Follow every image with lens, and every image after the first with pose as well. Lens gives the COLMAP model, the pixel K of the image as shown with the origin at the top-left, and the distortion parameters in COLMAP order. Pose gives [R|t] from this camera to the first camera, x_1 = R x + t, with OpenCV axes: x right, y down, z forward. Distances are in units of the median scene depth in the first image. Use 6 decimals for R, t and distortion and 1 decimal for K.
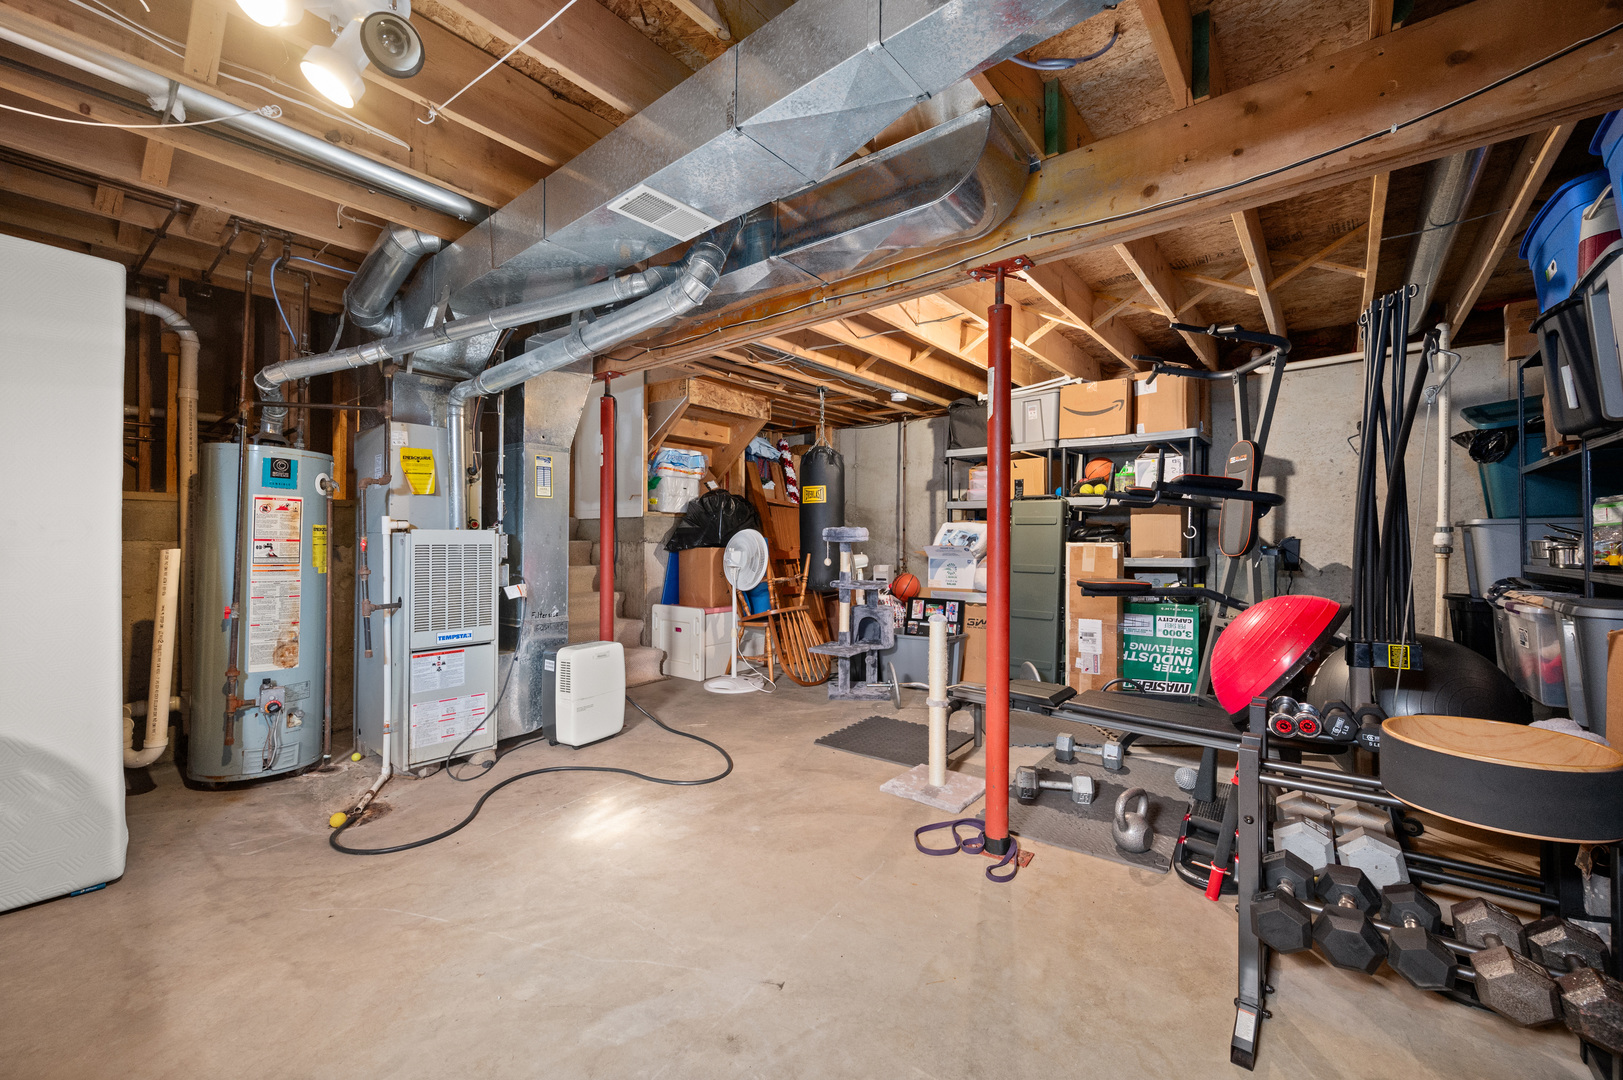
lens RADIAL K [[645.9, 0, 812.2], [0, 645.9, 543.0], [0, 0, 1]] dist [0.000045, -0.000009]
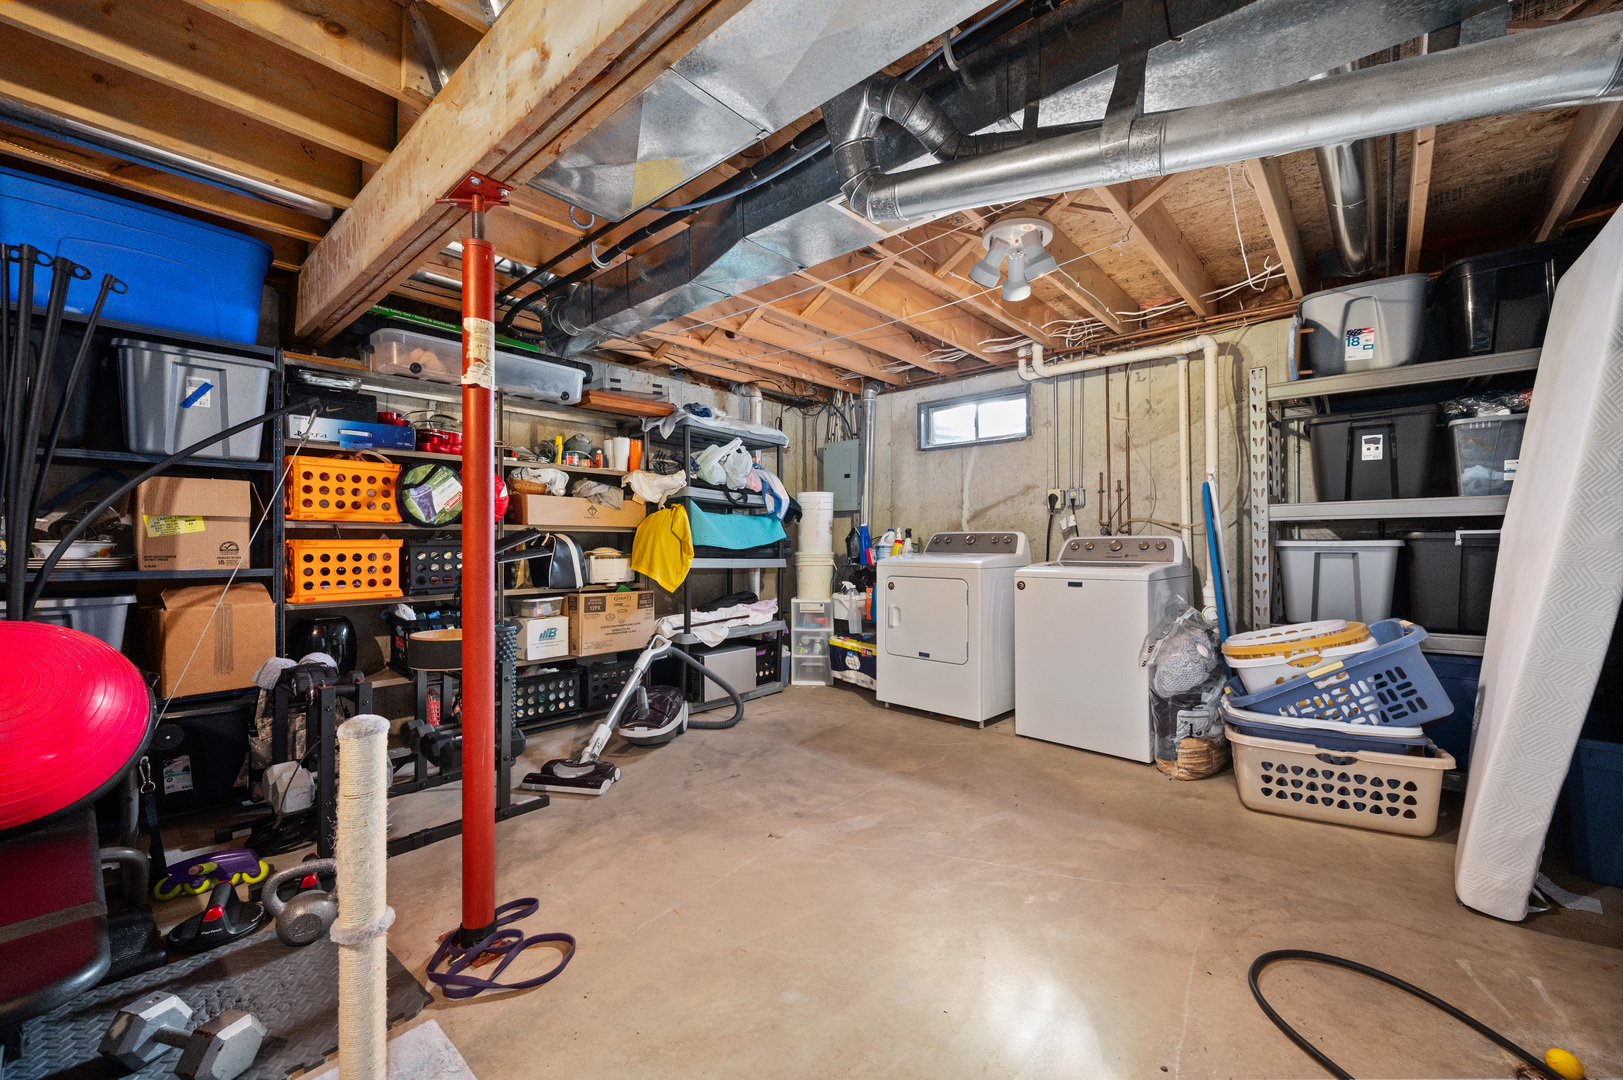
lens RADIAL K [[645.9, 0, 812.3], [0, 645.9, 541.7], [0, 0, 1]] dist [0.000045, -0.000009]
pose [[-0.999181, -0.001962, 0.040428, -0.202918], [-0.002304, 0.999962, -0.008414, 0.001282], [-0.040410, -0.008500, -0.999147, 2.474039]]
